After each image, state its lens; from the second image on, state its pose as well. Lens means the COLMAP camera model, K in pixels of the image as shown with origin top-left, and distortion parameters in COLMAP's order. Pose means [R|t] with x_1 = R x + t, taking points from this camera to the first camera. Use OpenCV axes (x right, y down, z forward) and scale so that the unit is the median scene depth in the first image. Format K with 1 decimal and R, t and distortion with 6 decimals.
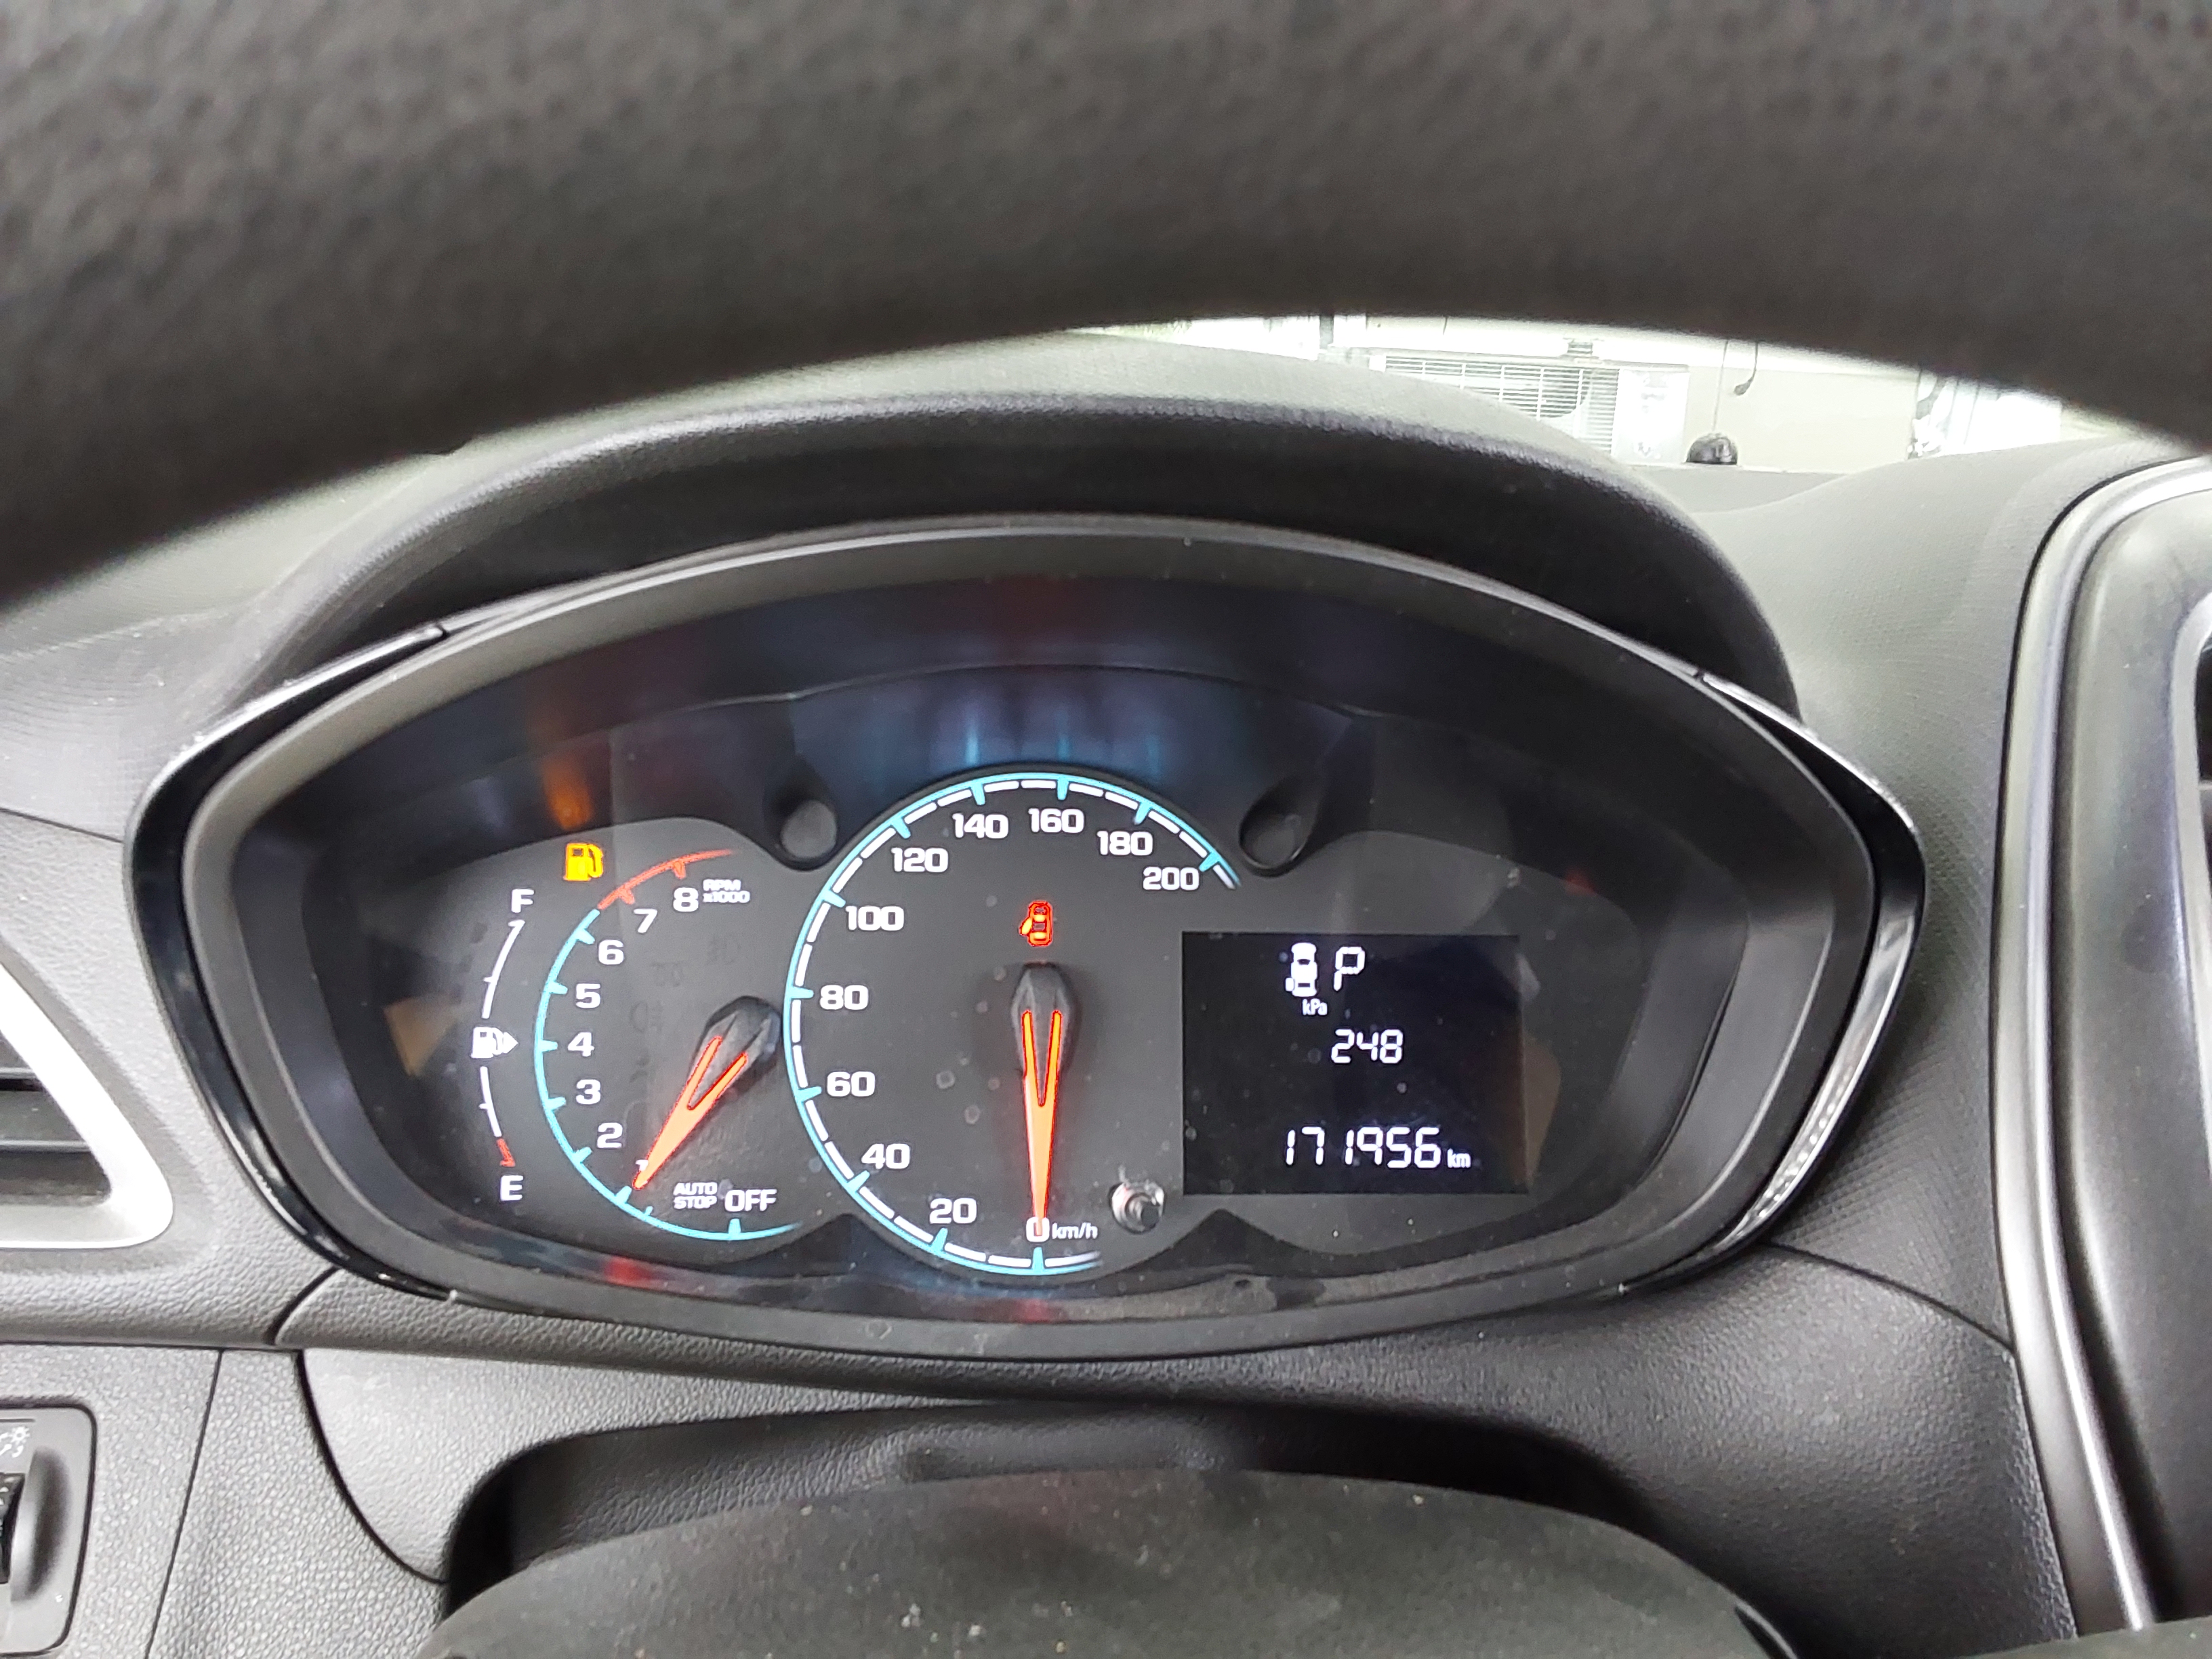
lens RADIAL K [[1783.1, 0, 1106.0], [0, 1783.1, 829.5], [0, 0, 1]] dist [-0.001863, 0.000967]
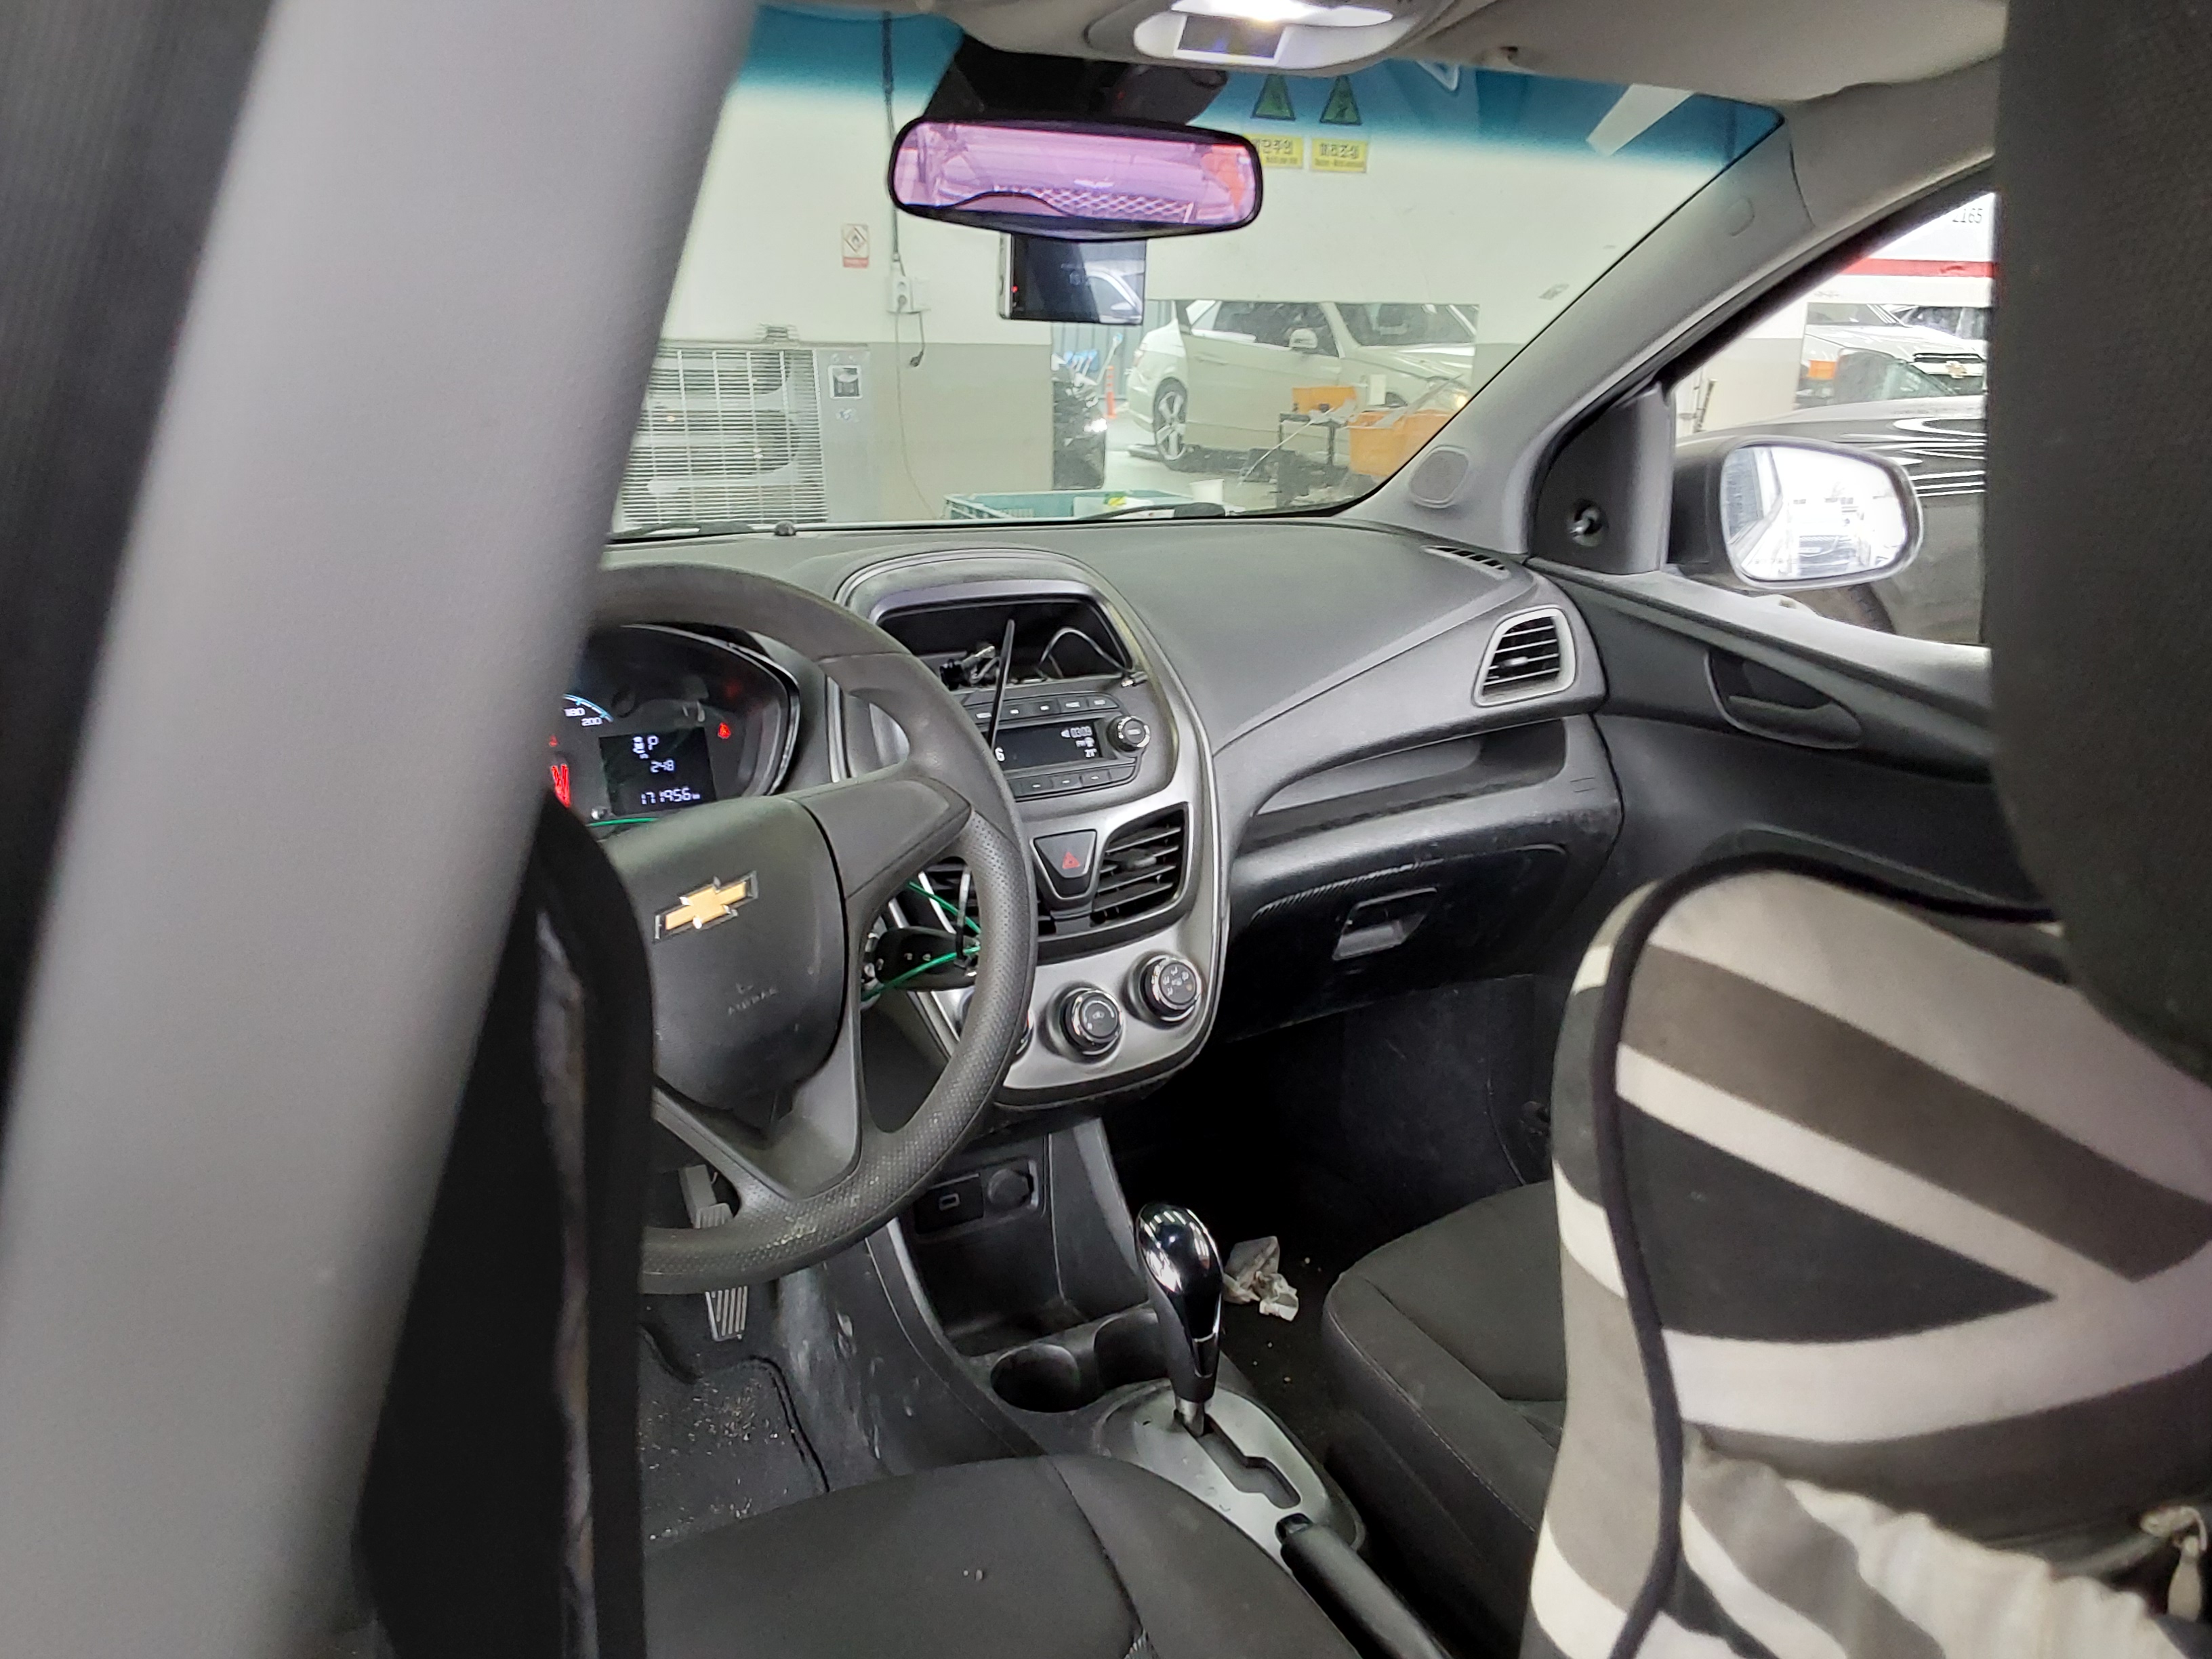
lens RADIAL K [[1783.1, 0, 1106.0], [0, 1783.1, 829.5], [0, 0, 1]] dist [-0.001863, 0.000967]
pose [[0.913865, -0.150326, 0.377163, -0.348828], [0.138730, 0.988636, 0.057897, 0.159473], [-0.381581, -0.000586, 0.924335, -2.251595]]
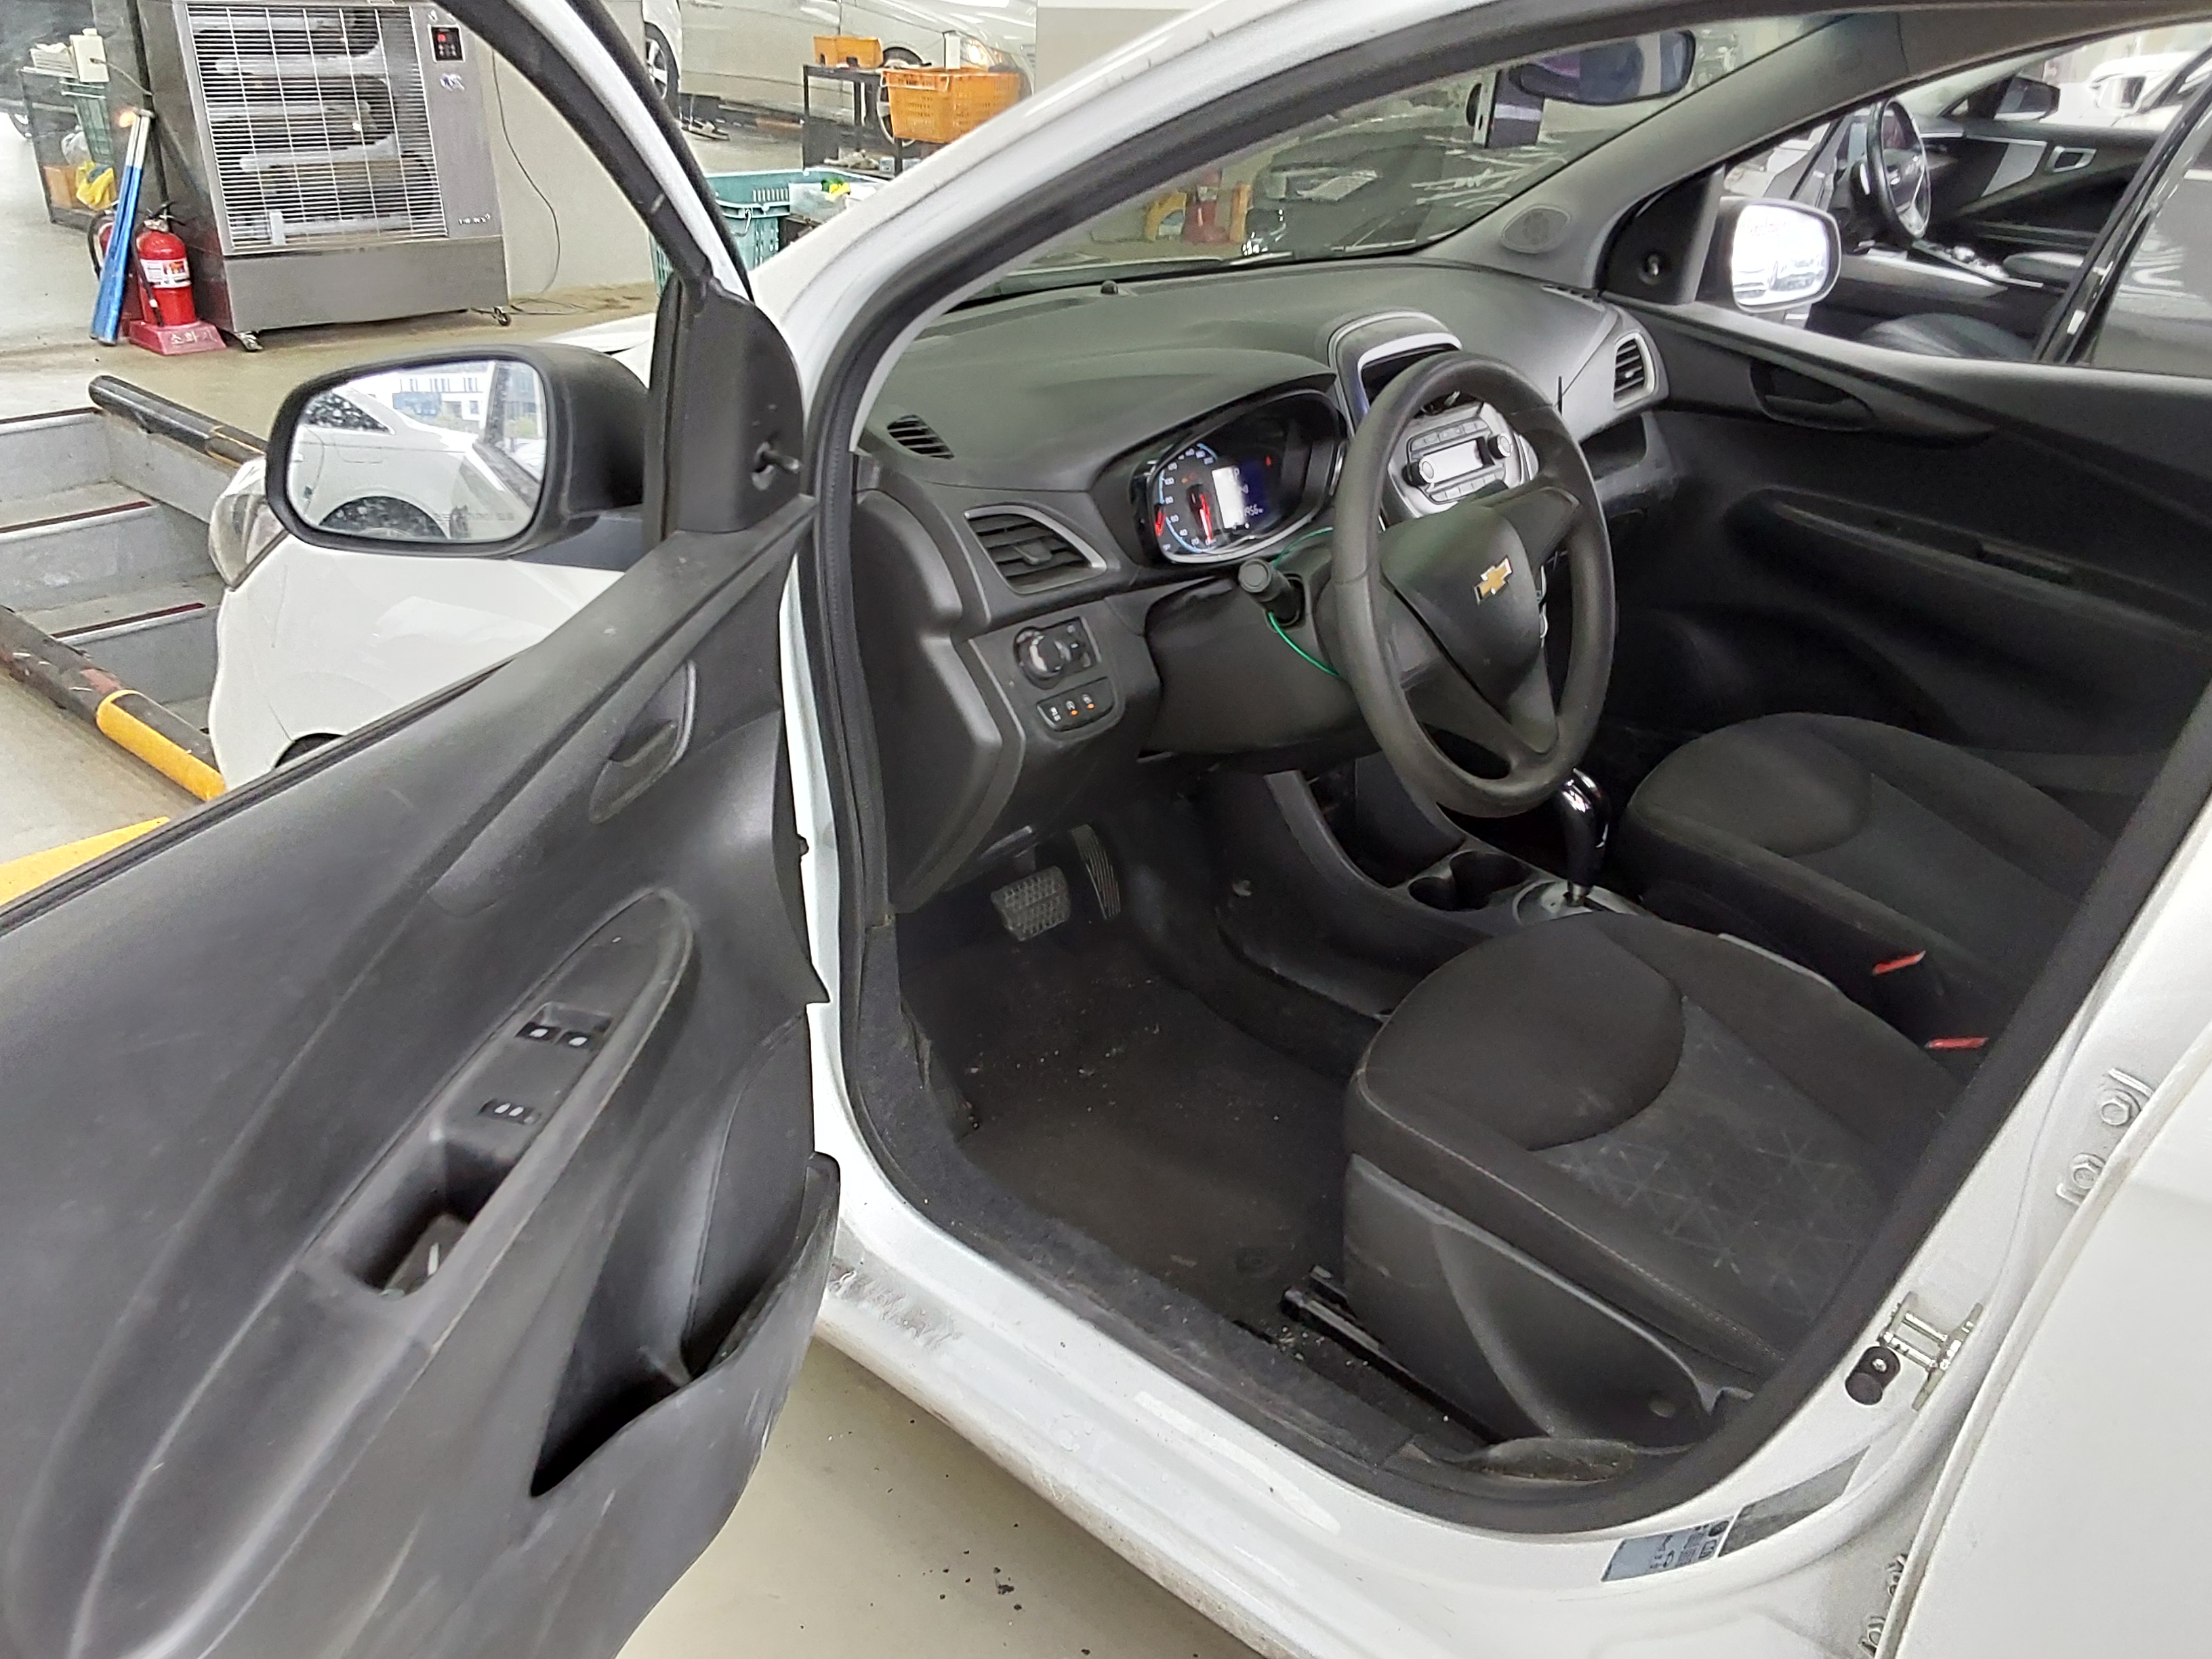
lens RADIAL K [[1783.1, 0, 1106.0], [0, 1783.1, 829.5], [0, 0, 1]] dist [-0.001863, 0.000967]
pose [[0.732937, -0.319948, 0.600364, -3.035455], [0.171257, 0.940858, 0.292330, -0.438964], [-0.658387, -0.111443, 0.744383, -2.163181]]
